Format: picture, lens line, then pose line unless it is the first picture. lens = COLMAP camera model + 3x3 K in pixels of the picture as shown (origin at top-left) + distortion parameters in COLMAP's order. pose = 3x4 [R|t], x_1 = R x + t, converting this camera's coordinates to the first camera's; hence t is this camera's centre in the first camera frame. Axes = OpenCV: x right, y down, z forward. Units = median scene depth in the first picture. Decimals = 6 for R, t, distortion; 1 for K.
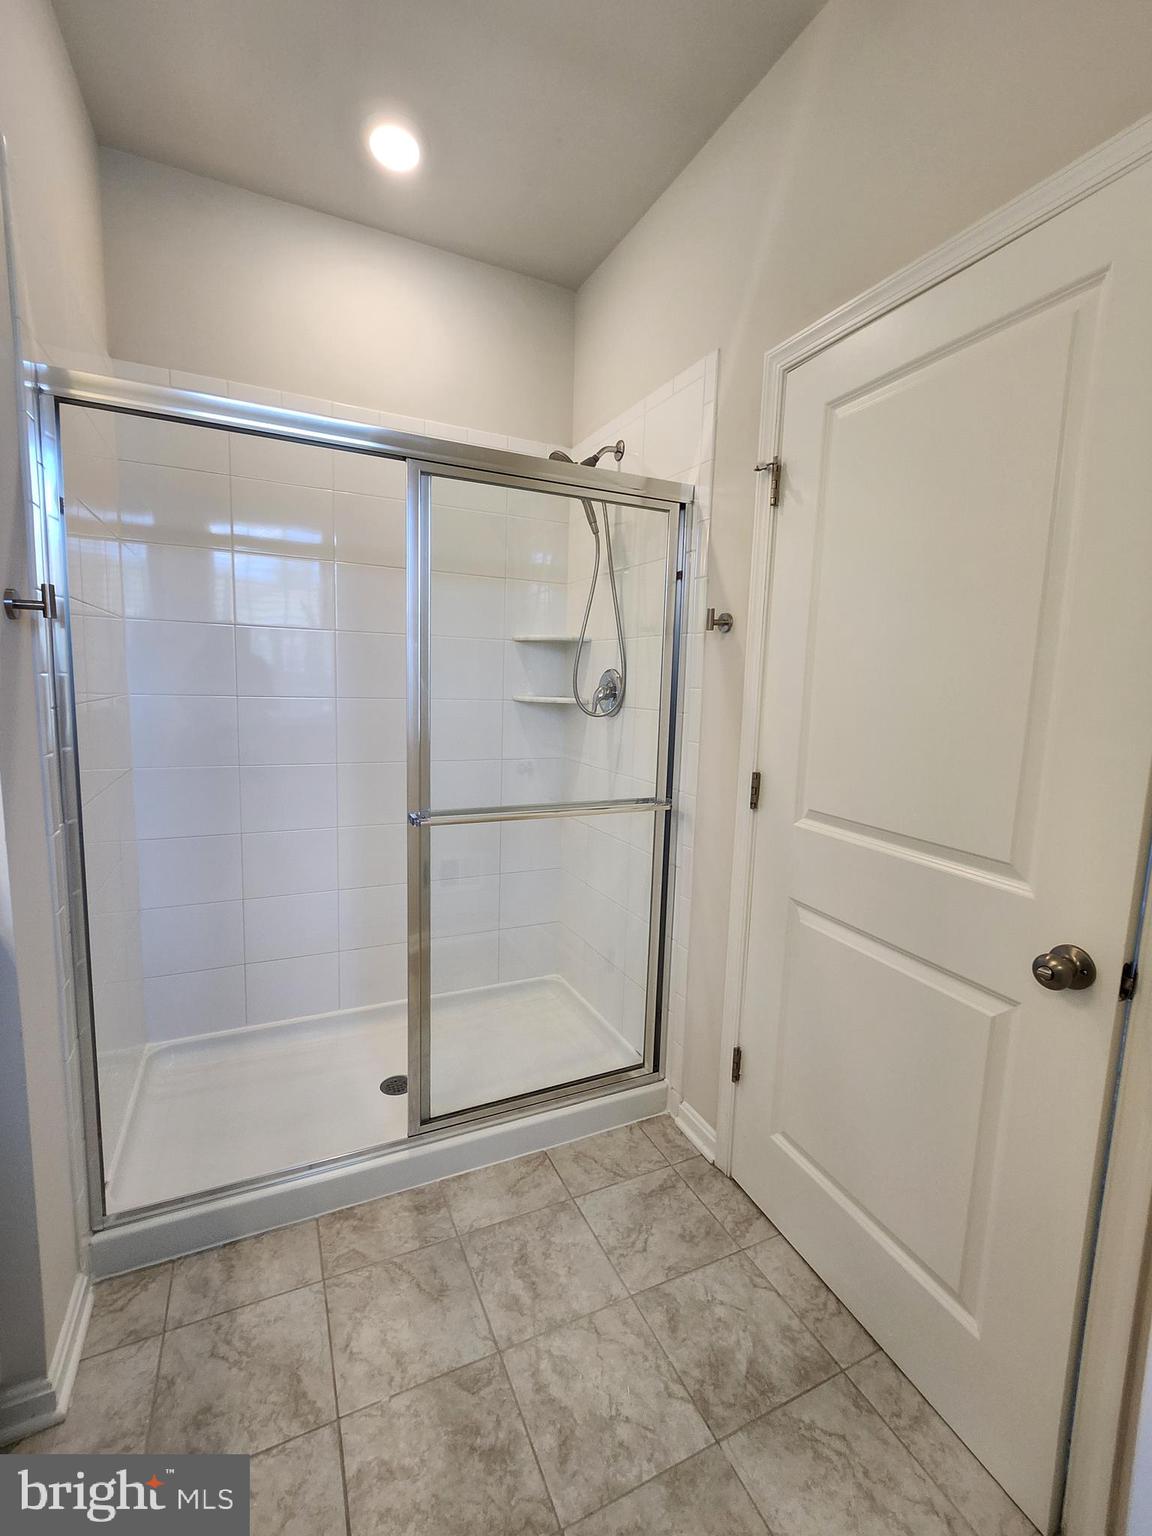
lens RADIAL K [[644.6, 0, 576.0], [0, 644.6, 768.0], [0, 0, 1]] dist [-0.001014, -0.000192]
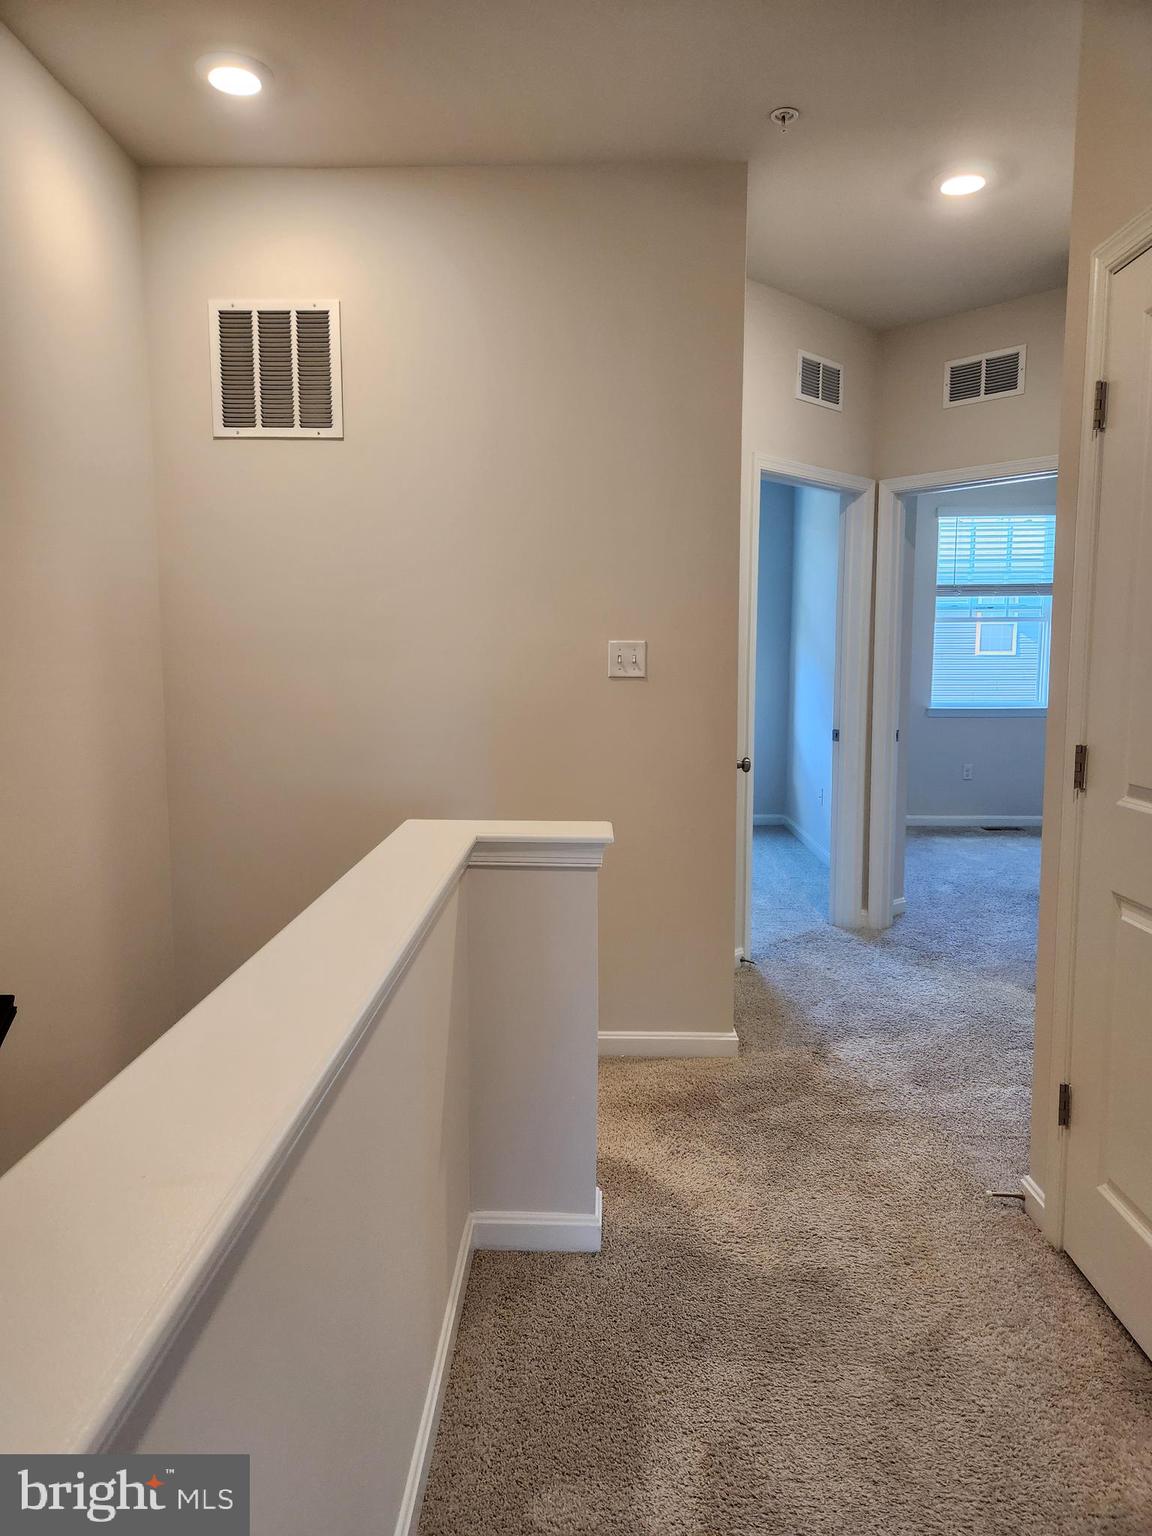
lens RADIAL K [[1016.3, 0, 576.0], [0, 1016.3, 768.0], [0, 0, 1]] dist [-0.000104, 0.000182]
pose [[0.912828, 0.006594, -0.408291, 0.237062], [-0.017830, 0.999560, -0.023720, 0.085099], [0.407955, 0.028932, 0.912543, -0.503003]]
